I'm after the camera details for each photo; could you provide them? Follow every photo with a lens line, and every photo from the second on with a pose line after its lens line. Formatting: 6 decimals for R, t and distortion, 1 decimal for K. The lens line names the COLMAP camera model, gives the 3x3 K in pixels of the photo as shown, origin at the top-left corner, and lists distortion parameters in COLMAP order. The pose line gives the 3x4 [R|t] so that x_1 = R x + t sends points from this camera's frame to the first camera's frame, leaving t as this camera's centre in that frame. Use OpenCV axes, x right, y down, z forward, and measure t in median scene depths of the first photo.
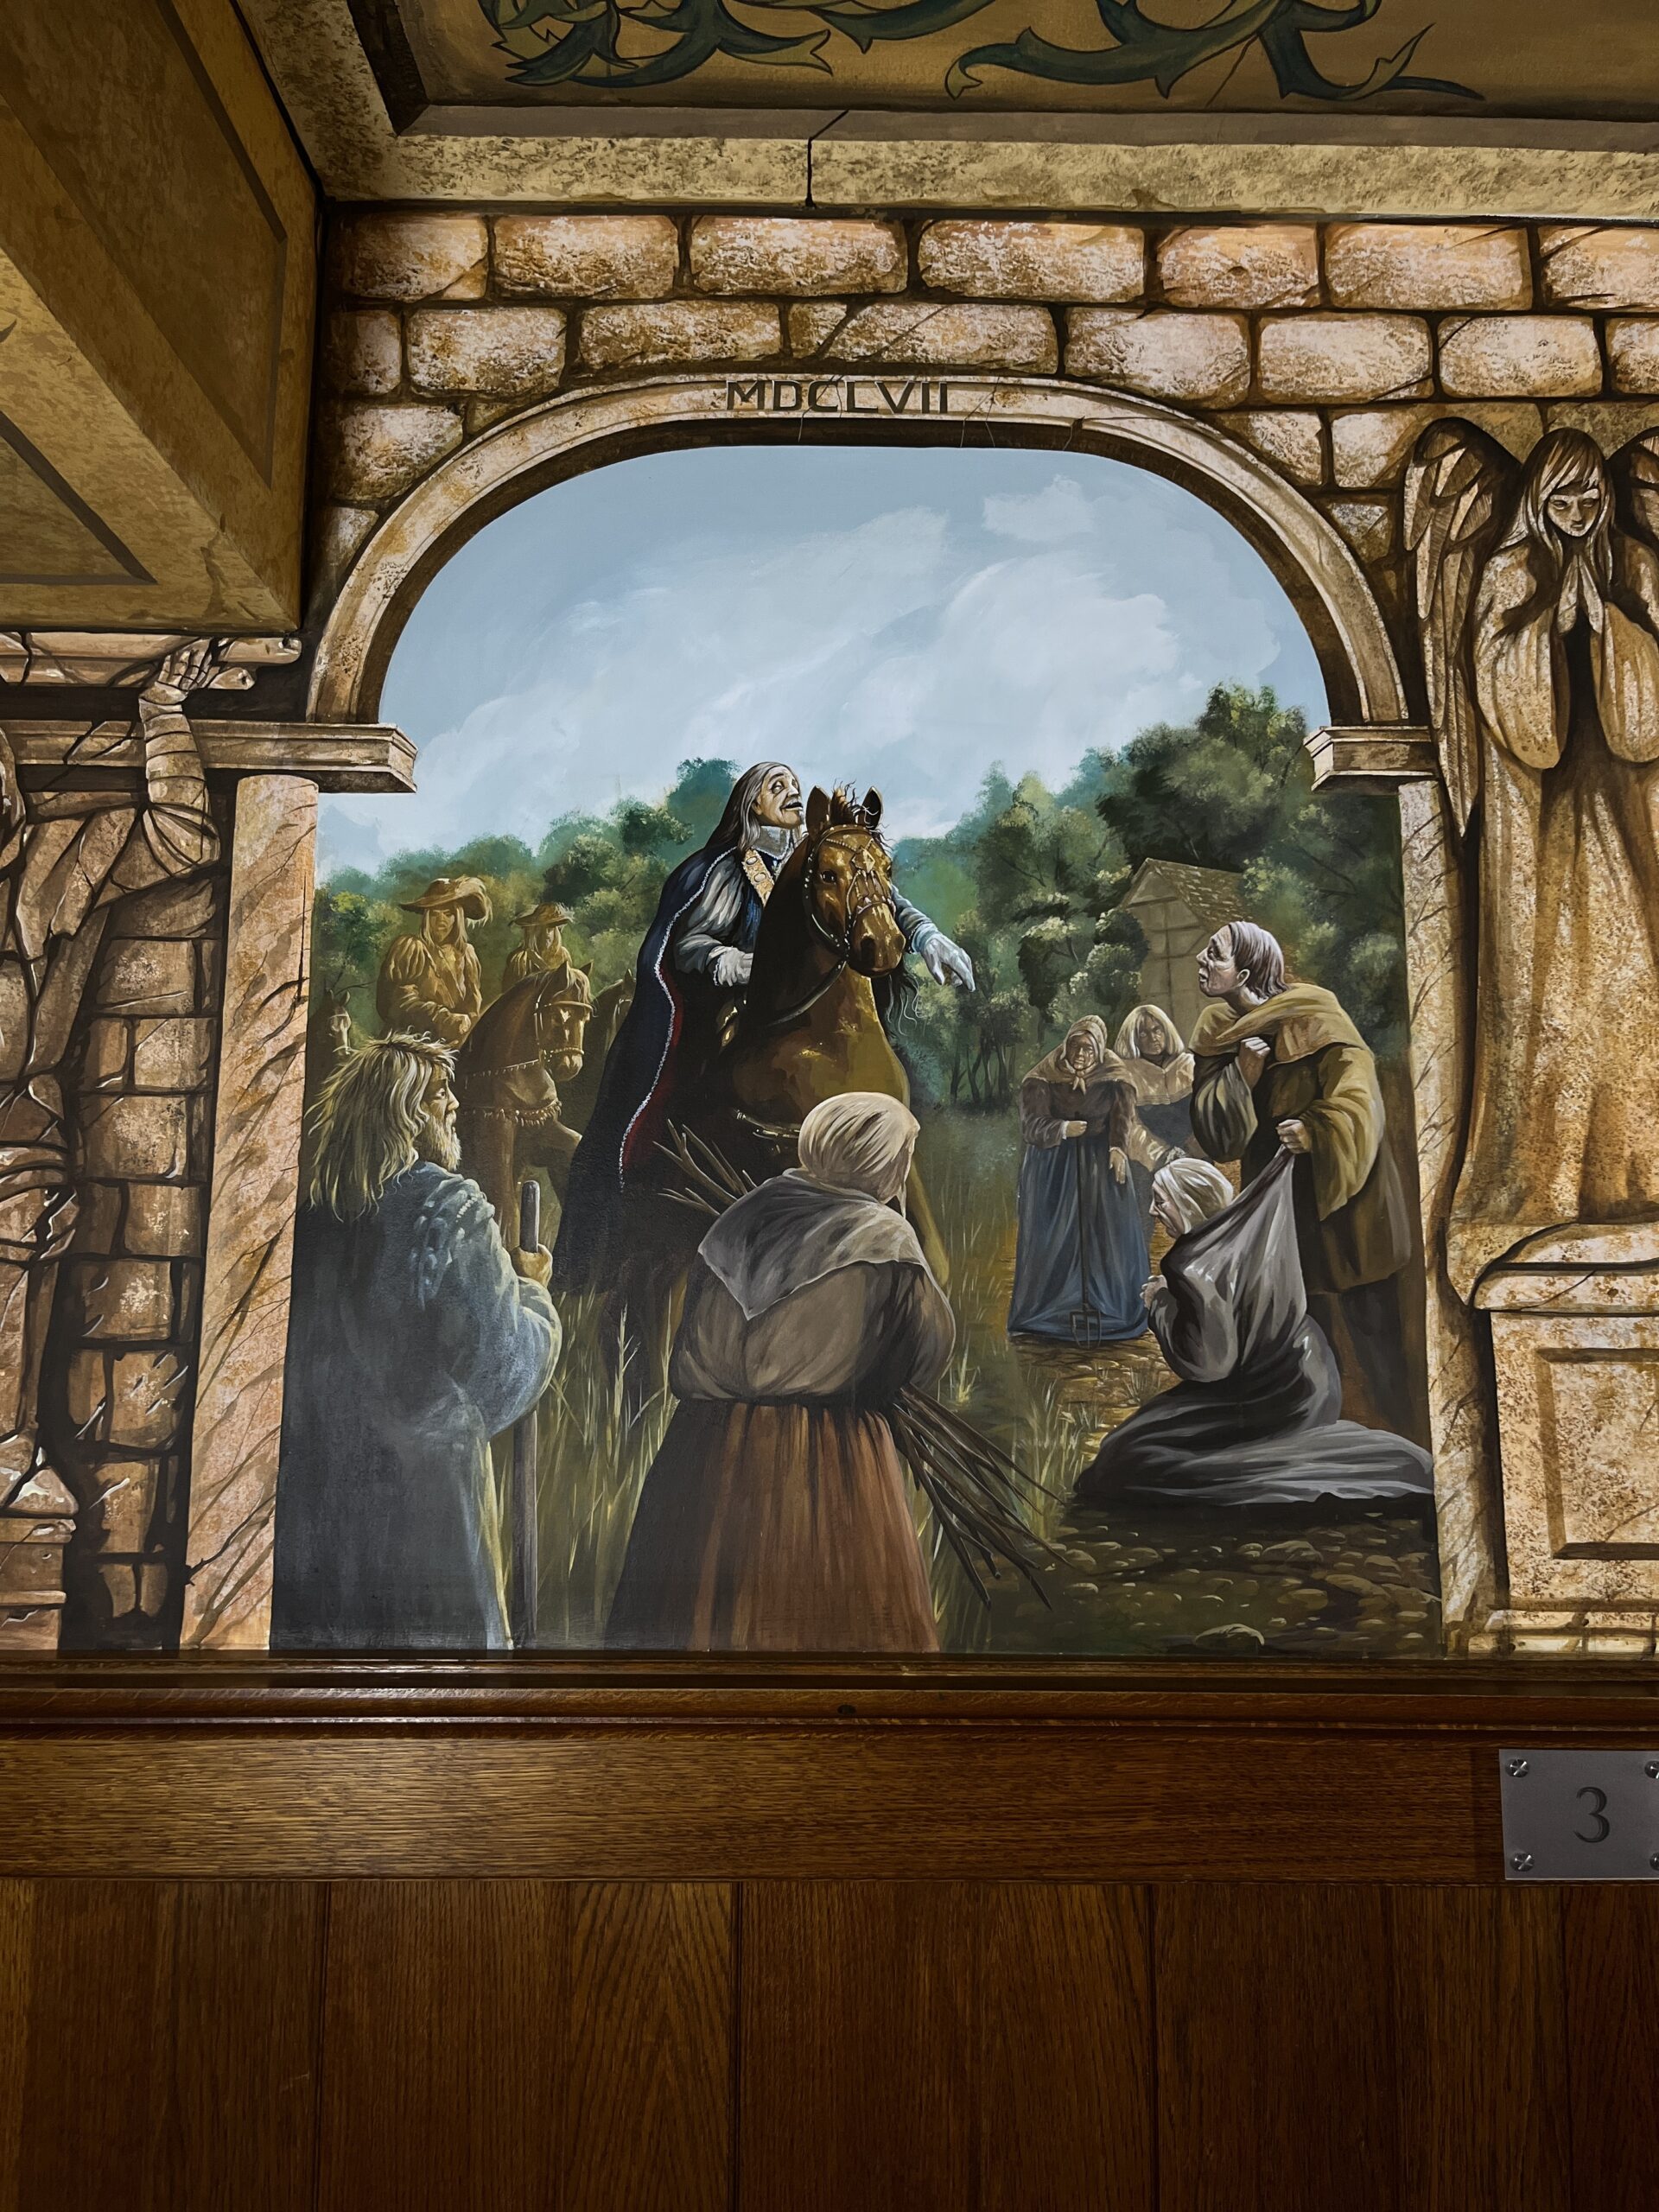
lens RADIAL K [[1715.5, 0, 816.1], [0, 1715.5, 1077.2], [0, 0, 1]] dist [0.063845, -0.090679]
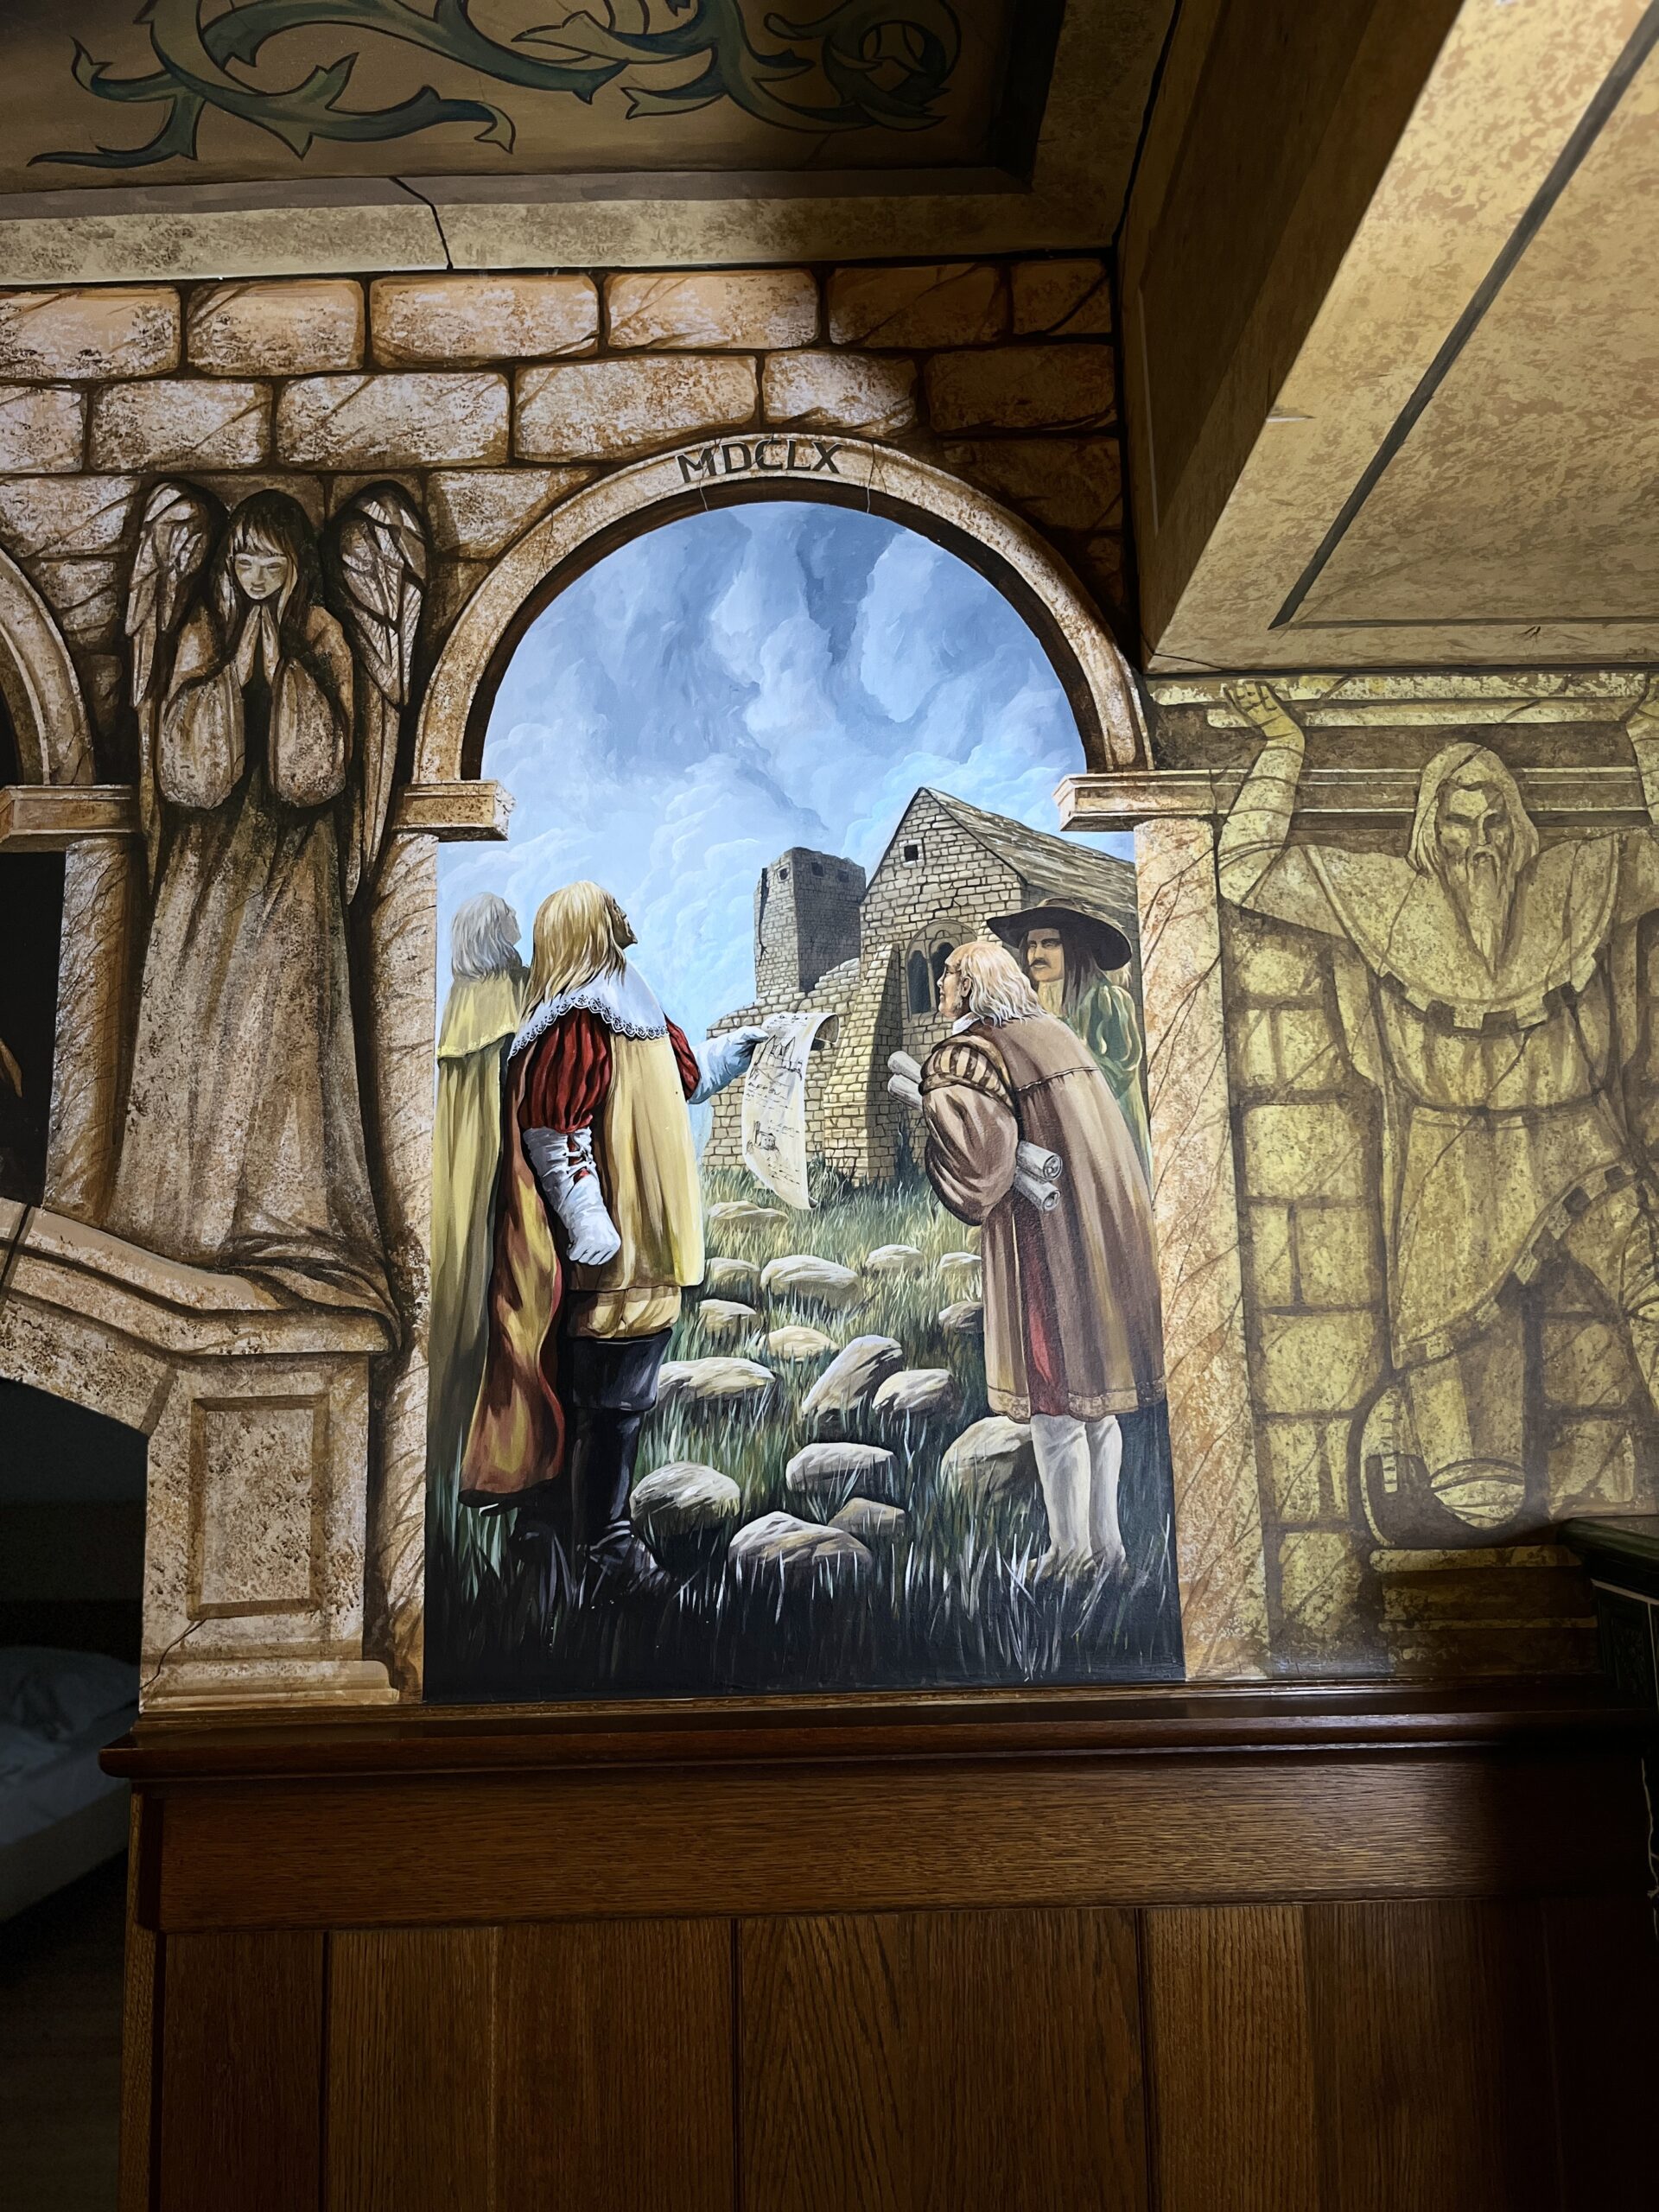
lens RADIAL K [[1715.5, 0, 832.2], [0, 1715.5, 1099.4], [0, 0, 1]] dist [0.063845, -0.090679]
pose [[0.999530, -0.029114, 0.009617, 1.408550], [0.029282, 0.999413, -0.017797, 0.015571], [-0.009094, 0.018070, 0.999795, -0.010698]]
